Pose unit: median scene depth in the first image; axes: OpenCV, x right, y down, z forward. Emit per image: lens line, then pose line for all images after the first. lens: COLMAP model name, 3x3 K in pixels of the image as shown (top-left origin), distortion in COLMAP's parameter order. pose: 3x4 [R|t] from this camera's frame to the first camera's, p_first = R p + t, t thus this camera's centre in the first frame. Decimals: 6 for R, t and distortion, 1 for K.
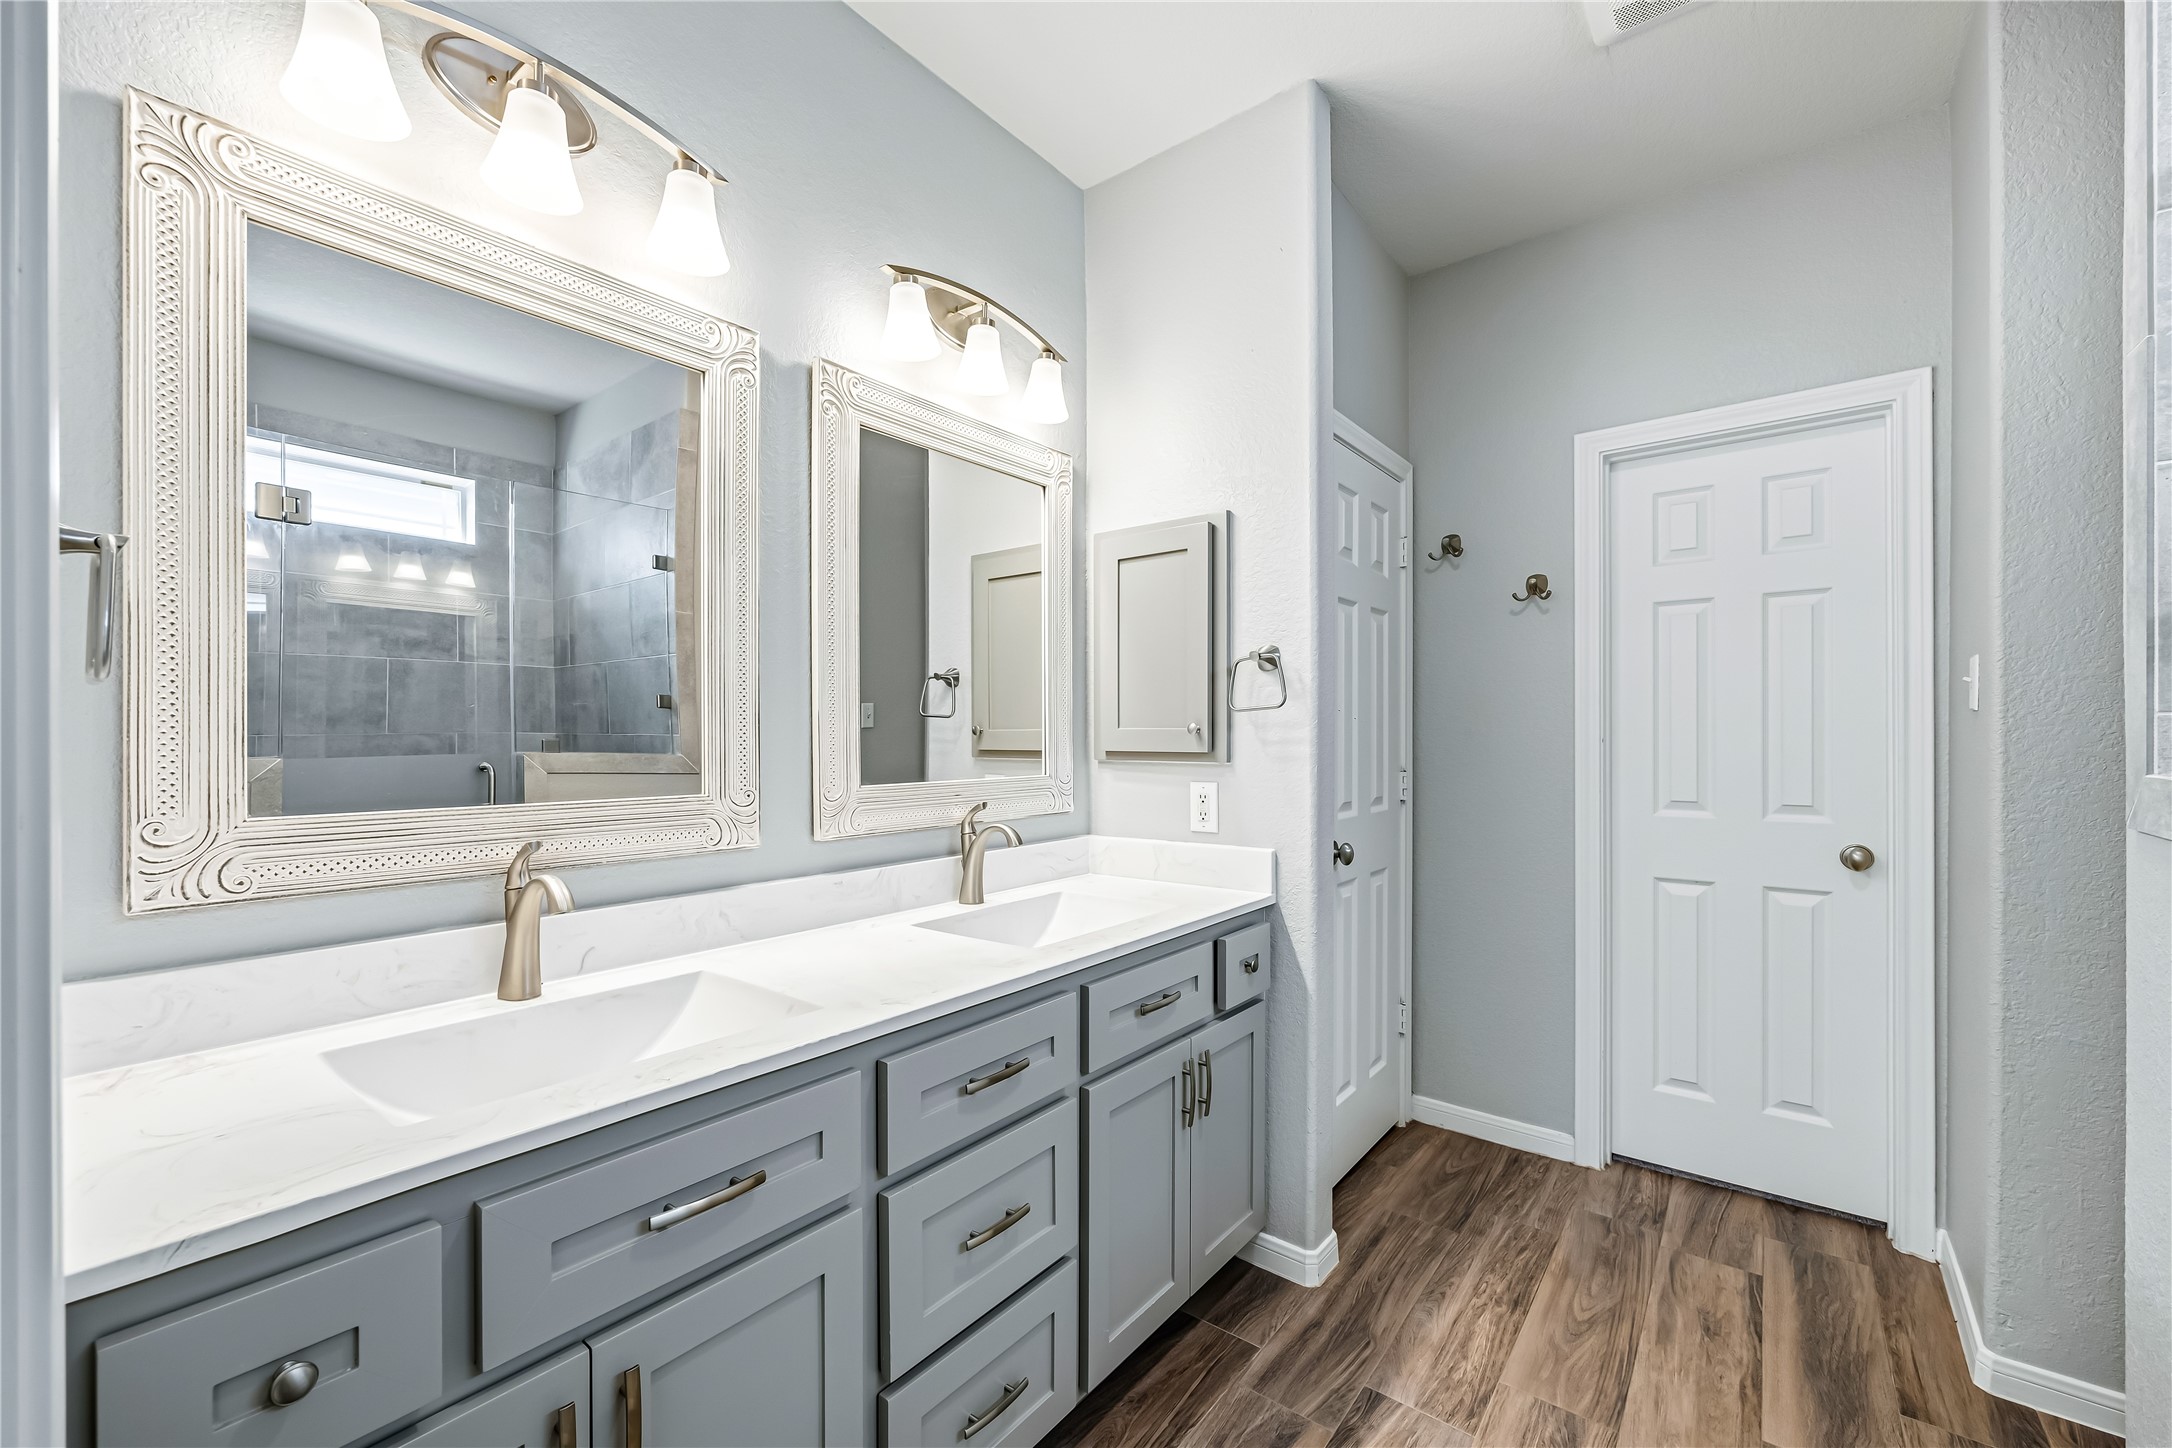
lens RADIAL K [[885.8, 0, 1095.0], [0, 885.8, 735.7], [0, 0, 1]] dist [-0.000581, -0.000016]
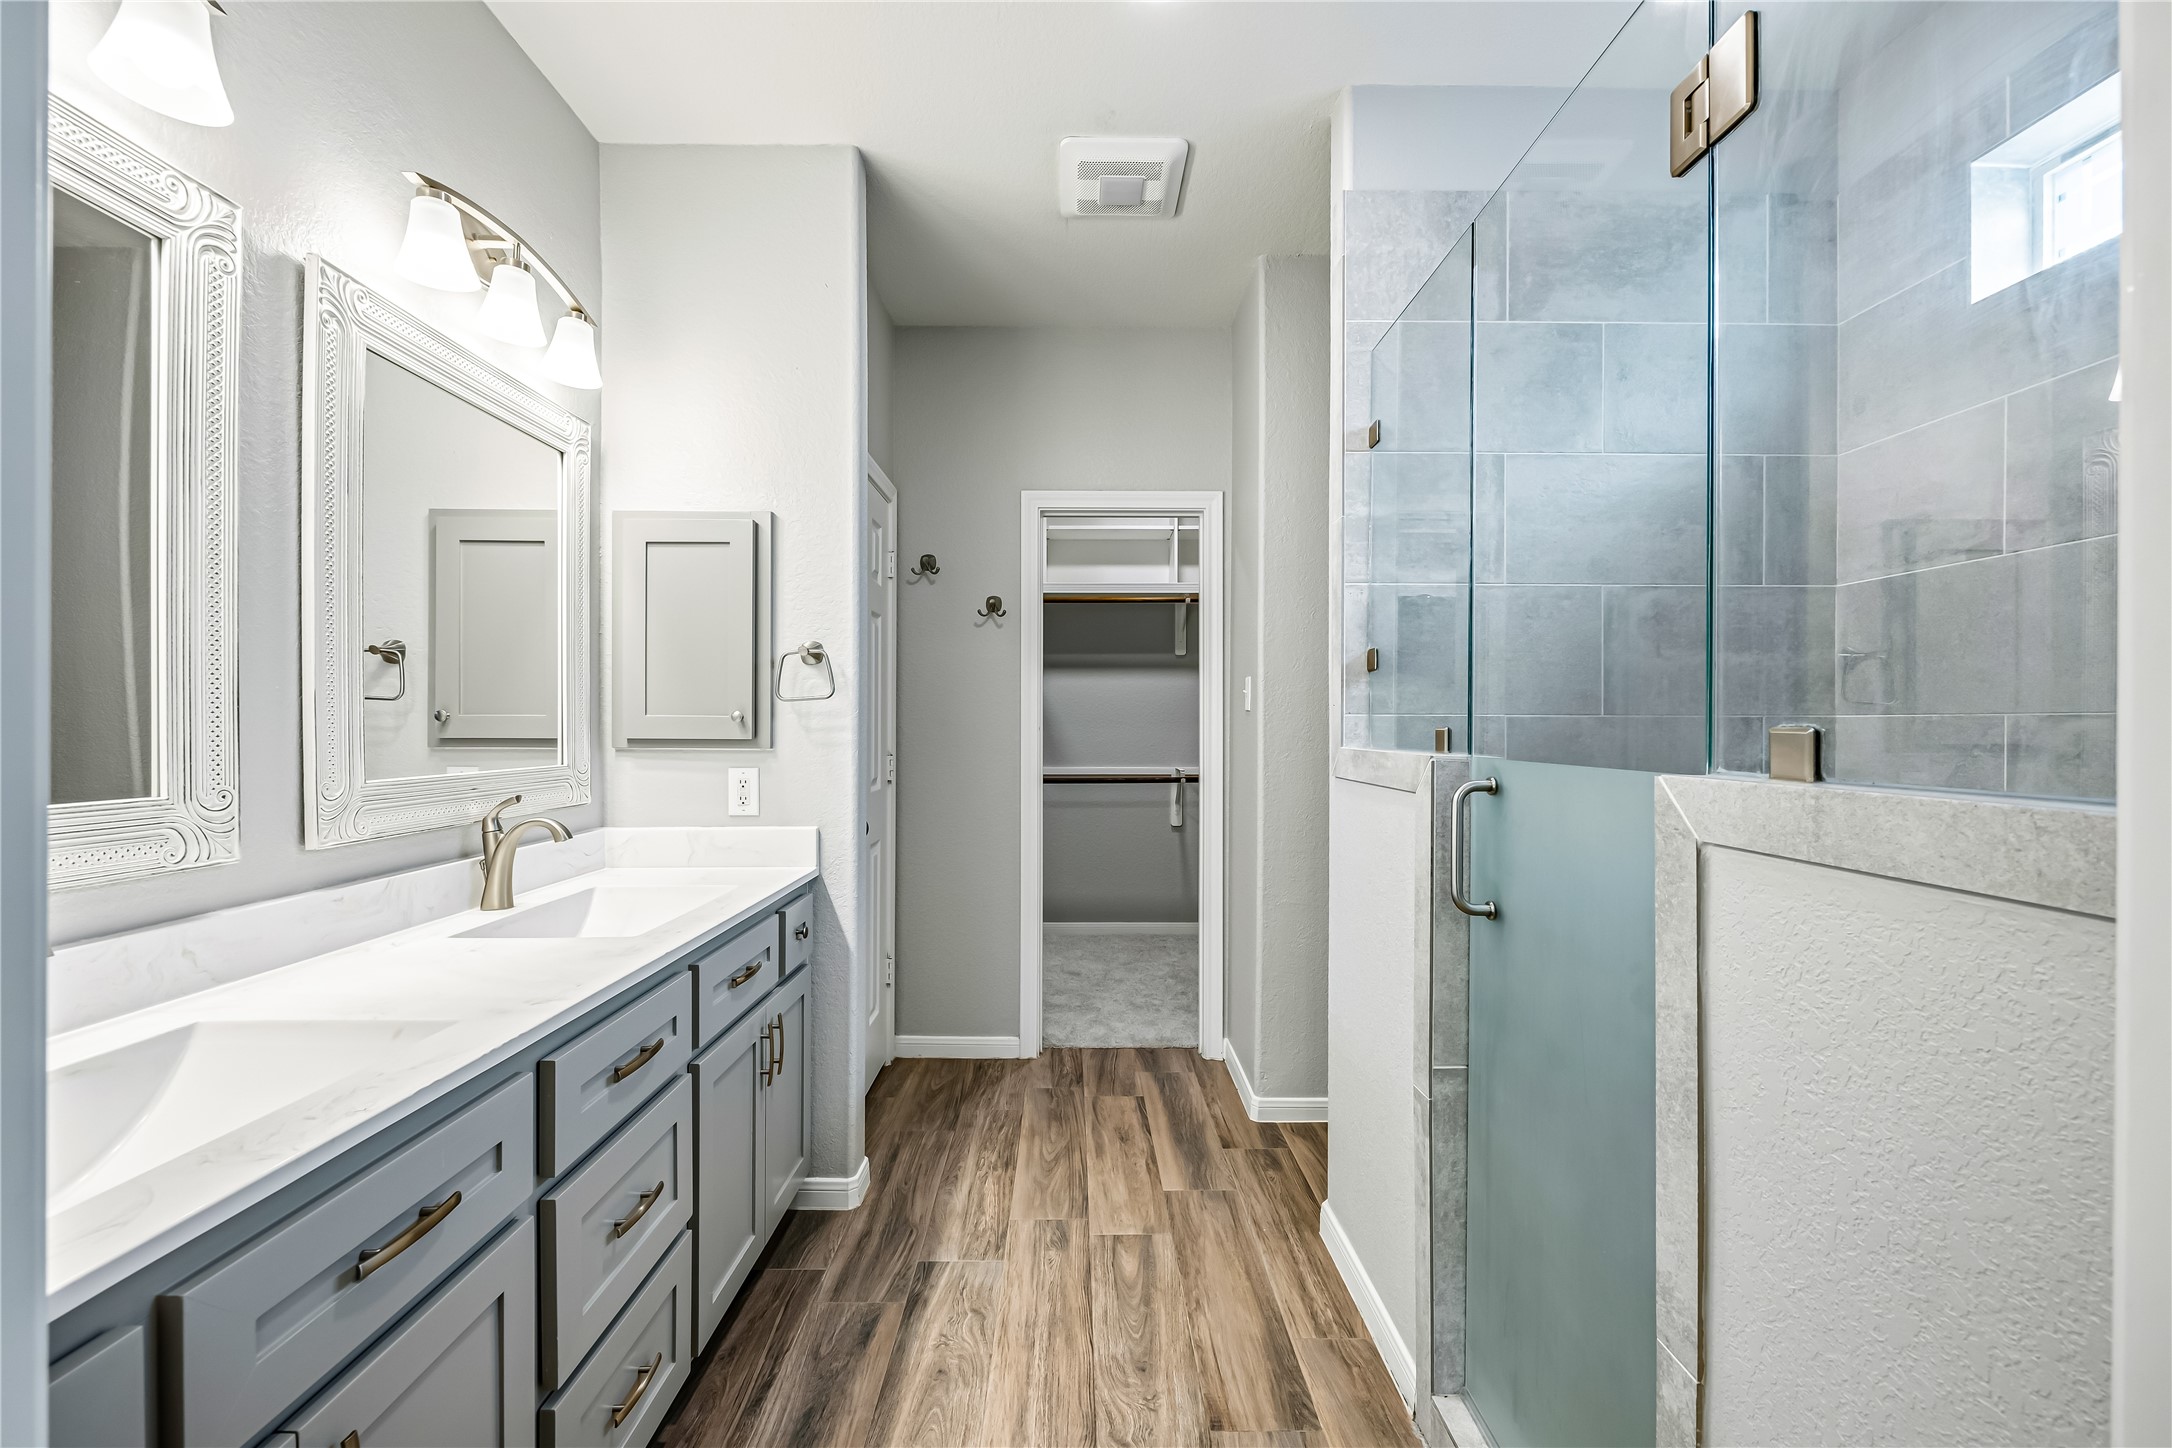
lens RADIAL K [[885.8, 0, 1096.1], [0, 885.8, 722.5], [0, 0, 1]] dist [-0.000581, -0.000016]
pose [[0.769944, 0.006431, 0.638079, -0.256611], [-0.005455, 0.999979, -0.003497, 0.000508], [-0.638088, -0.000788, 0.769963, -0.077787]]
